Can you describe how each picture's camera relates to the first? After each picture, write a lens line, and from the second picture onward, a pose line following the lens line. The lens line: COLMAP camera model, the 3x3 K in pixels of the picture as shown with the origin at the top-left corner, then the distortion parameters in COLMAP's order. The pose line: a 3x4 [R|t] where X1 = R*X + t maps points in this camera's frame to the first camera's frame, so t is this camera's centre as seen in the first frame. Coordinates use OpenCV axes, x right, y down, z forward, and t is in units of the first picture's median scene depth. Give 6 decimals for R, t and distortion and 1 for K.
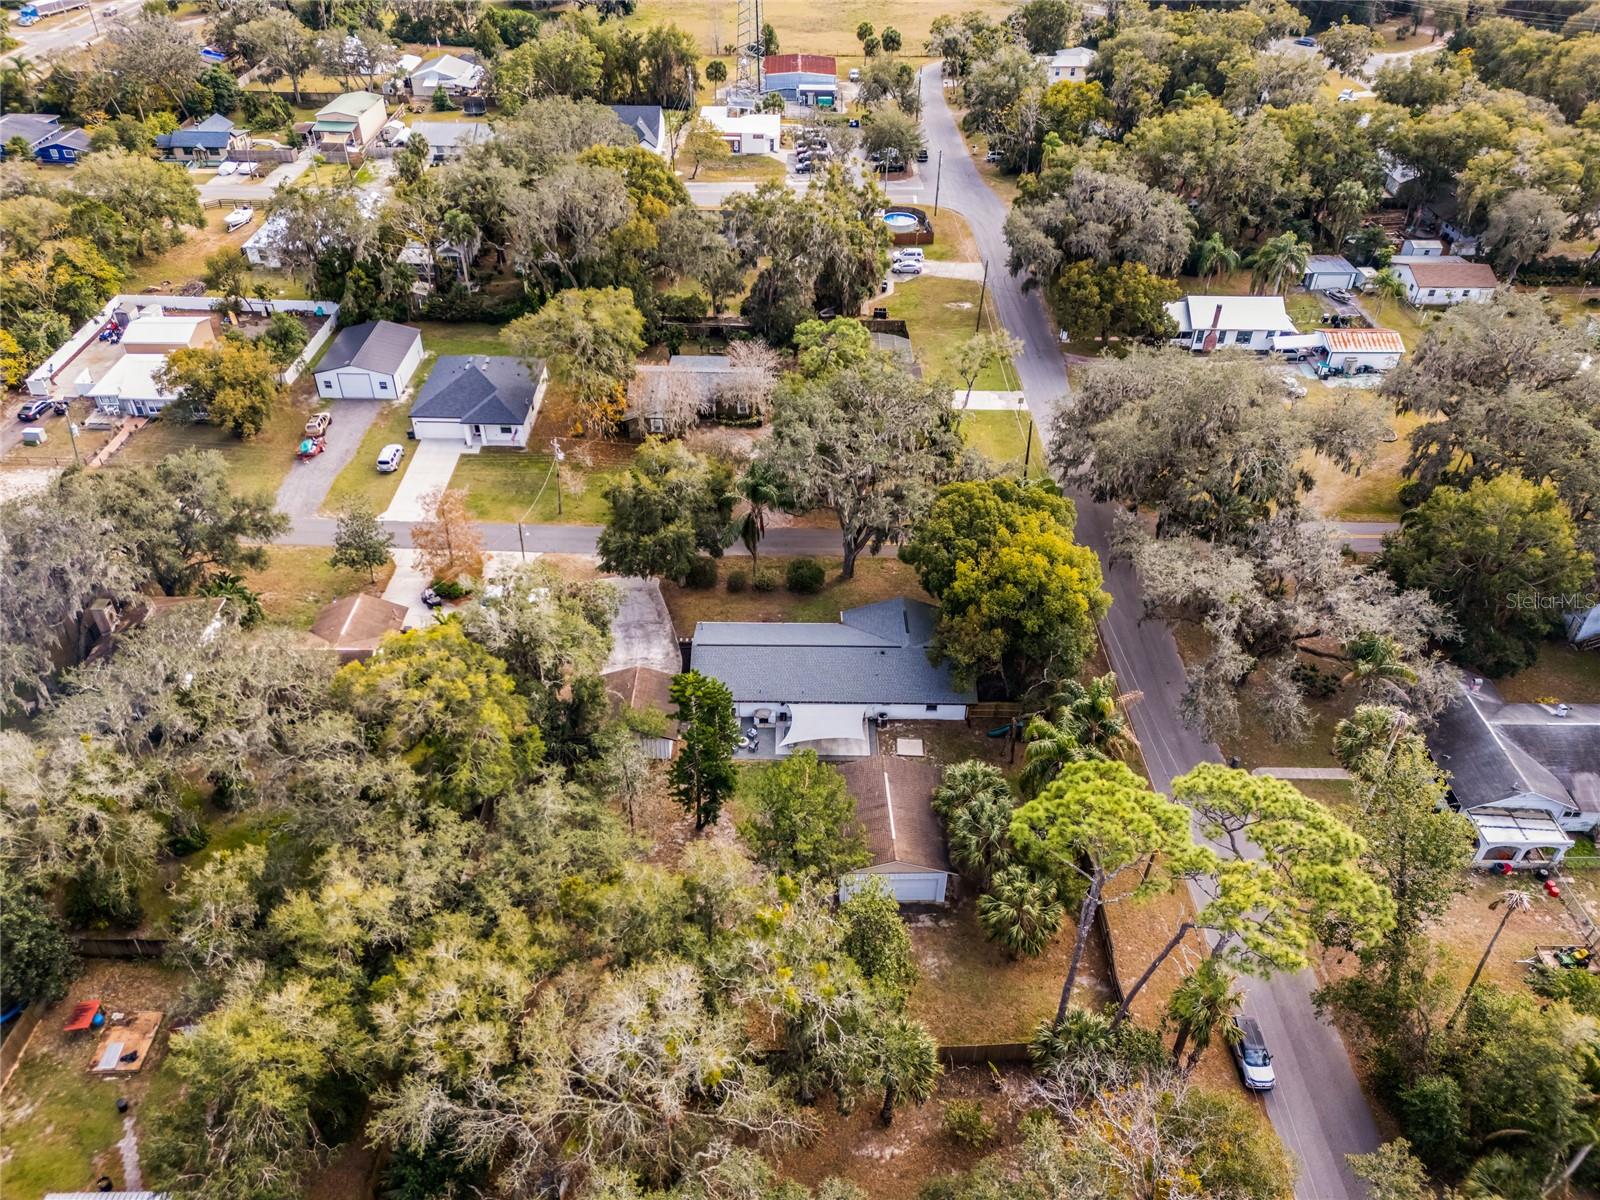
lens RADIAL K [[1164.2, 0, 799.1], [0, 1164.2, 595.5], [0, 0, 1]] dist [0.084618, -0.086717]
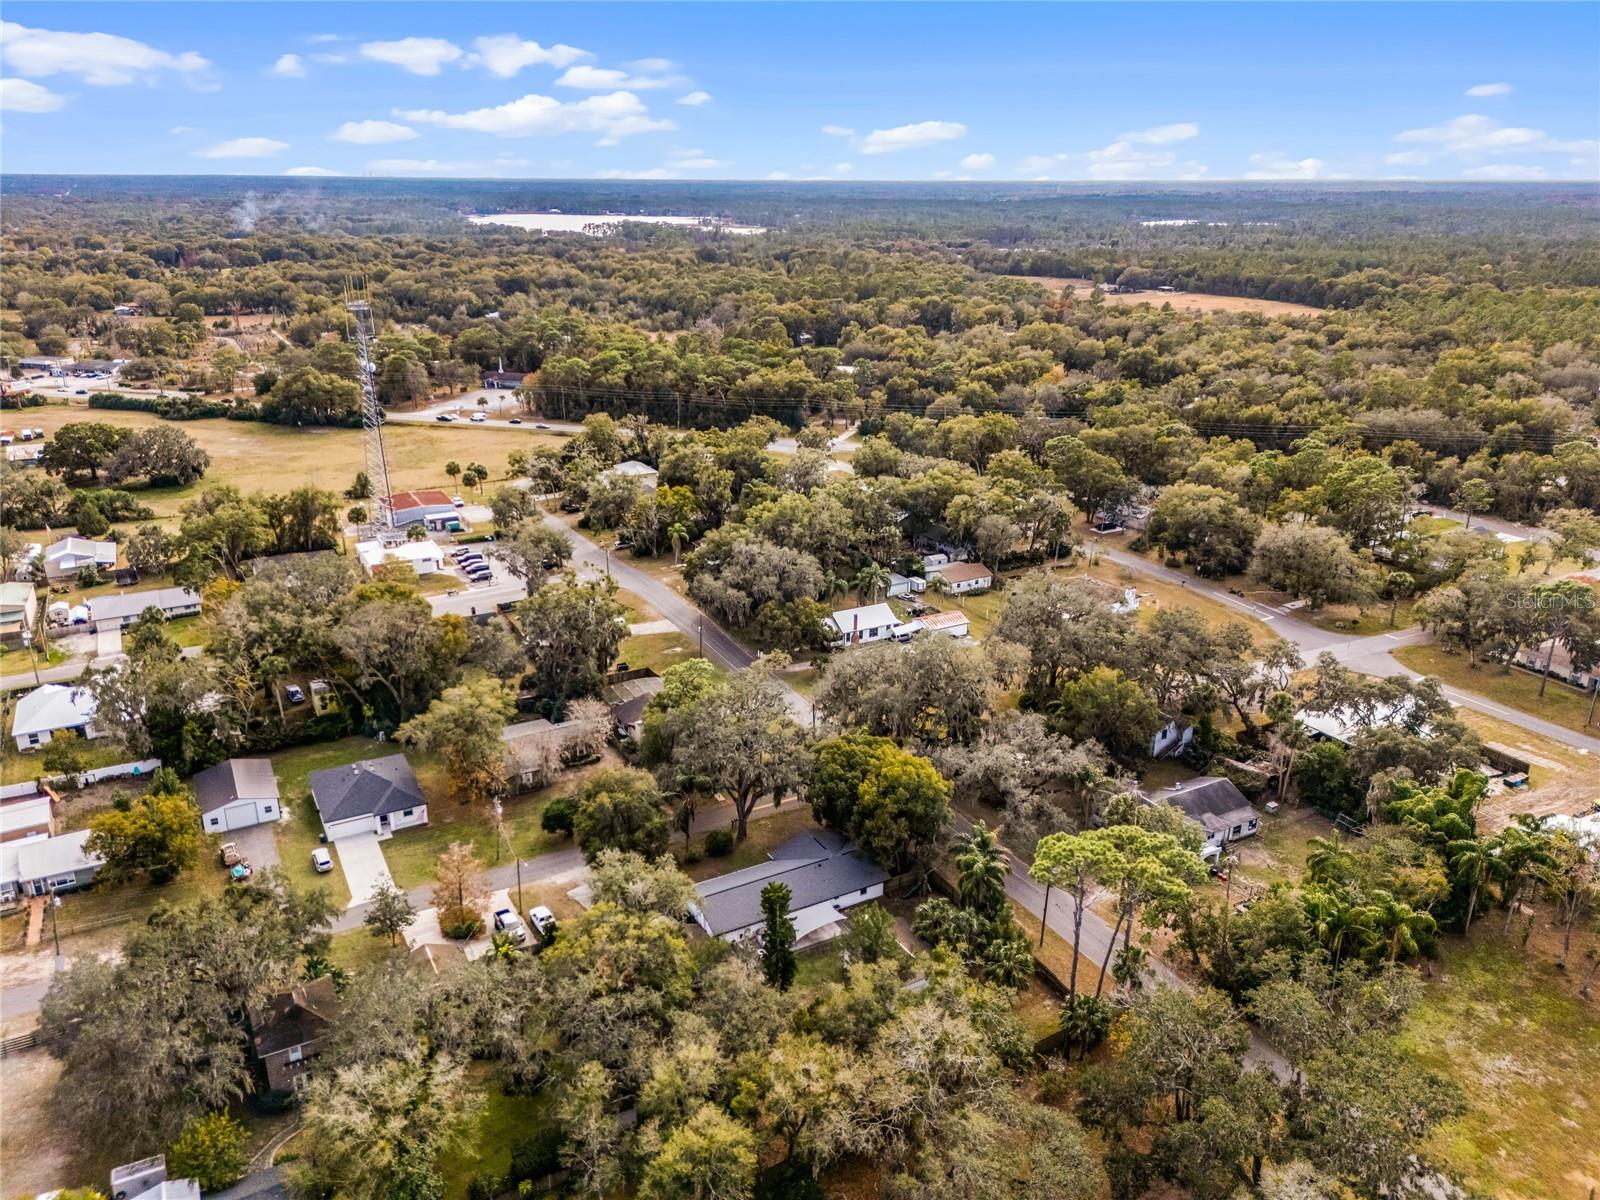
lens RADIAL K [[1158.0, 0, 798.5], [0, 1158.0, 598.1], [0, 0, 1]] dist [0.120181, -0.183222]
pose [[0.875497, -0.172145, 0.451521, -0.394602], [0.298231, 0.927698, -0.224578, 0.041953], [-0.380215, 0.331275, 0.863536, -0.252752]]
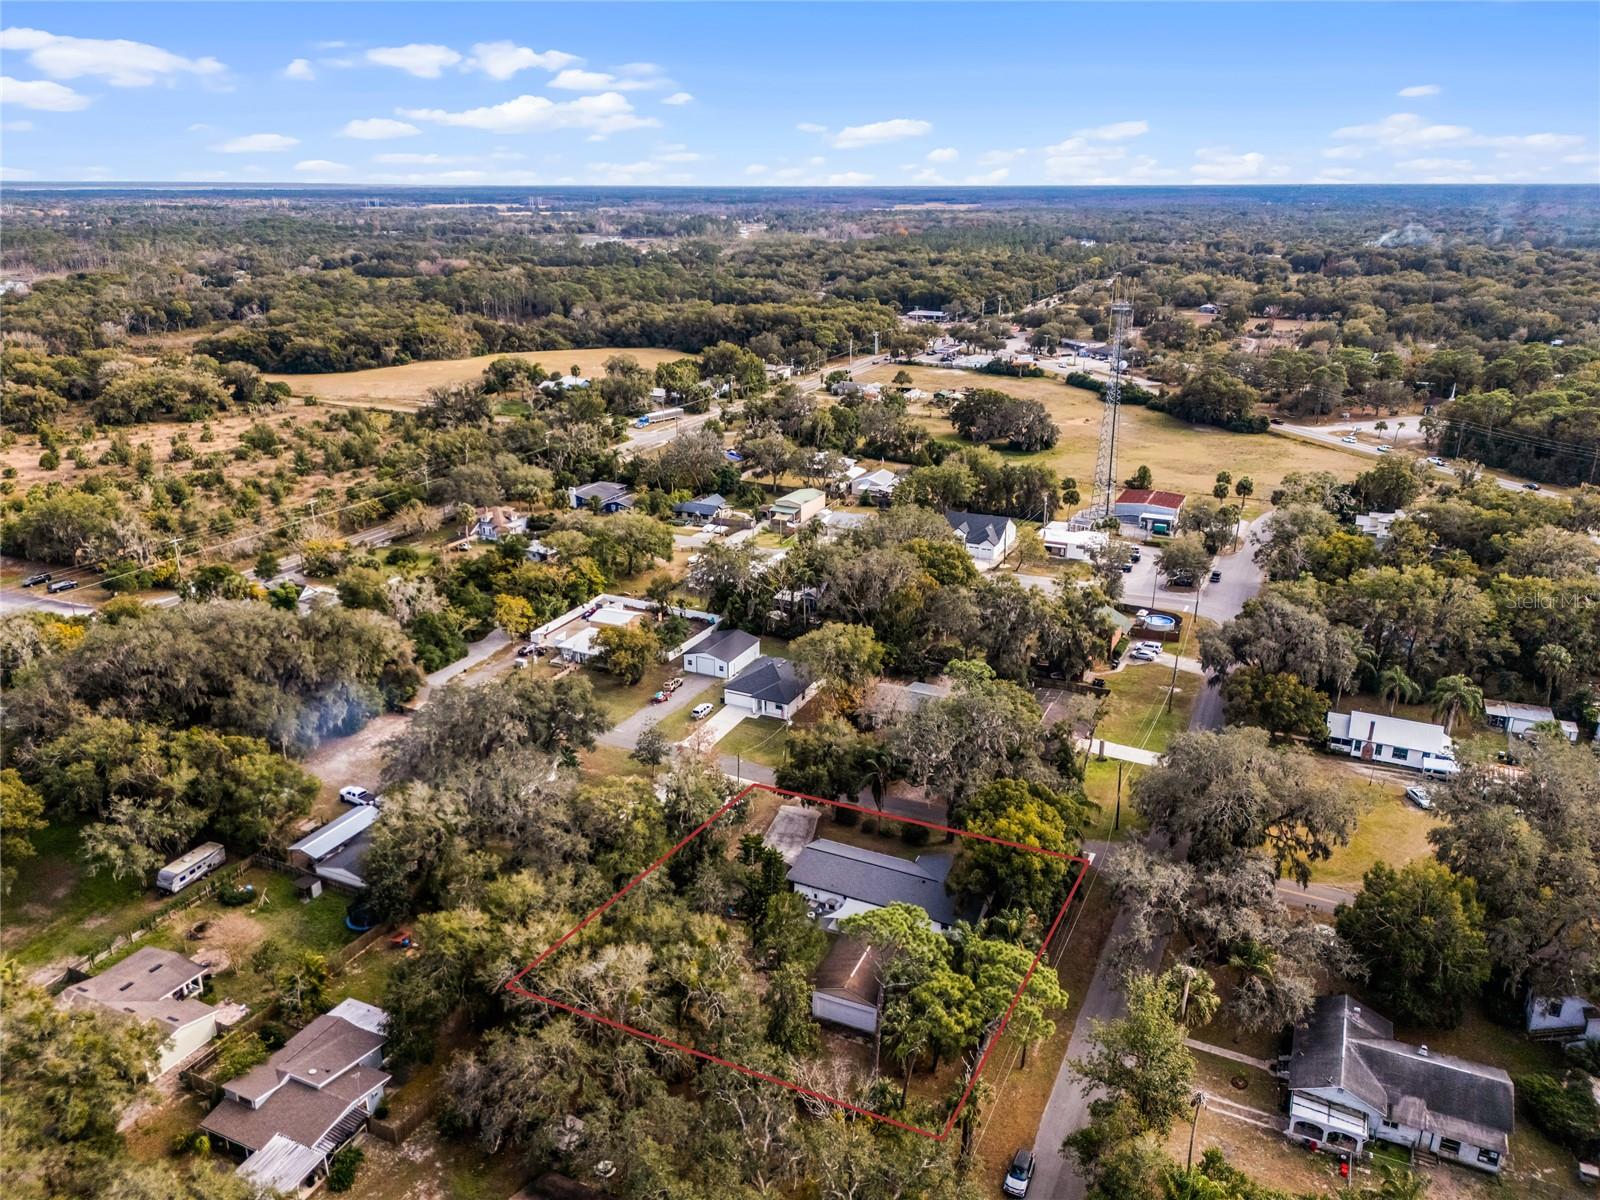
lens RADIAL K [[1164.2, 0, 799.1], [0, 1164.2, 595.5], [0, 0, 1]] dist [0.084618, -0.086717]
pose [[0.902757, 0.131449, -0.409575, 0.341240], [-0.252184, 0.933099, -0.256379, 0.092254], [0.348473, 0.334736, 0.875510, -0.303843]]
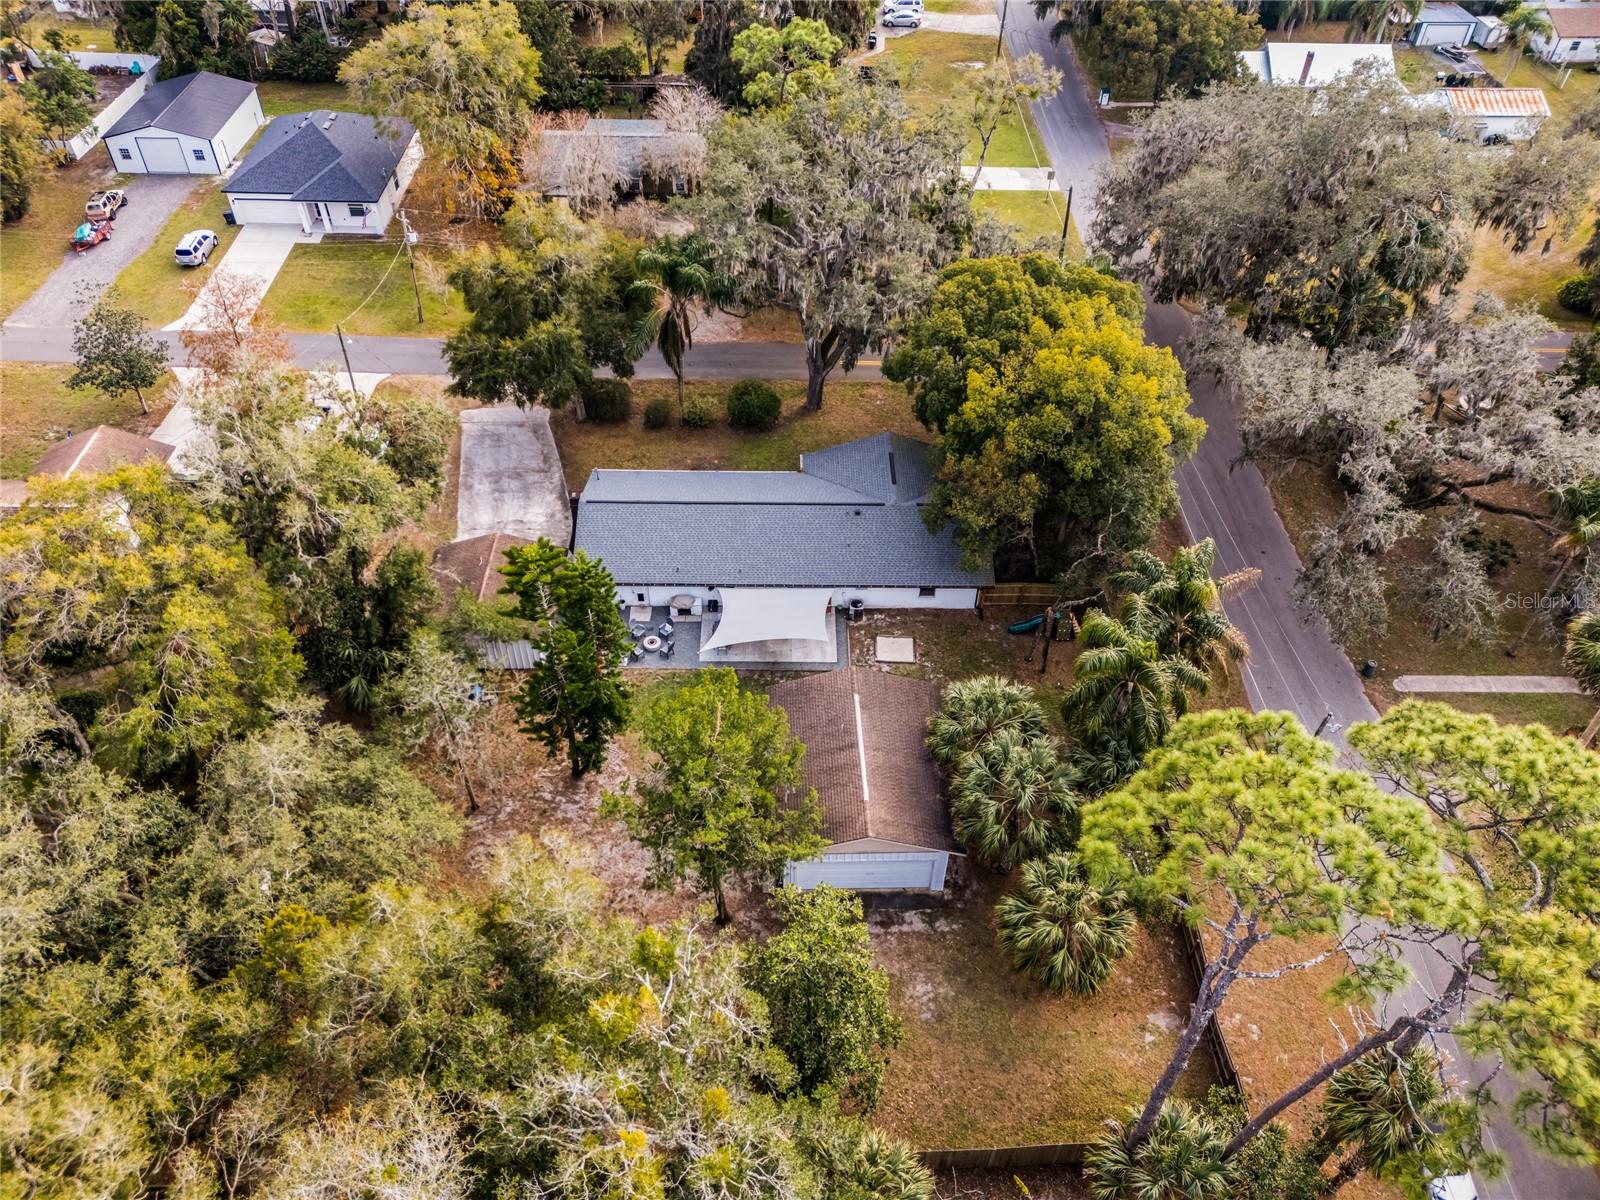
lens RADIAL K [[1164.2, 0, 799.1], [0, 1164.2, 595.5], [0, 0, 1]] dist [0.084618, -0.086717]
pose [[0.999988, -0.002838, 0.003908, 0.024820], [0.002364, 0.993206, 0.116346, 0.012871], [-0.004211, -0.116336, 0.993201, 0.223229]]
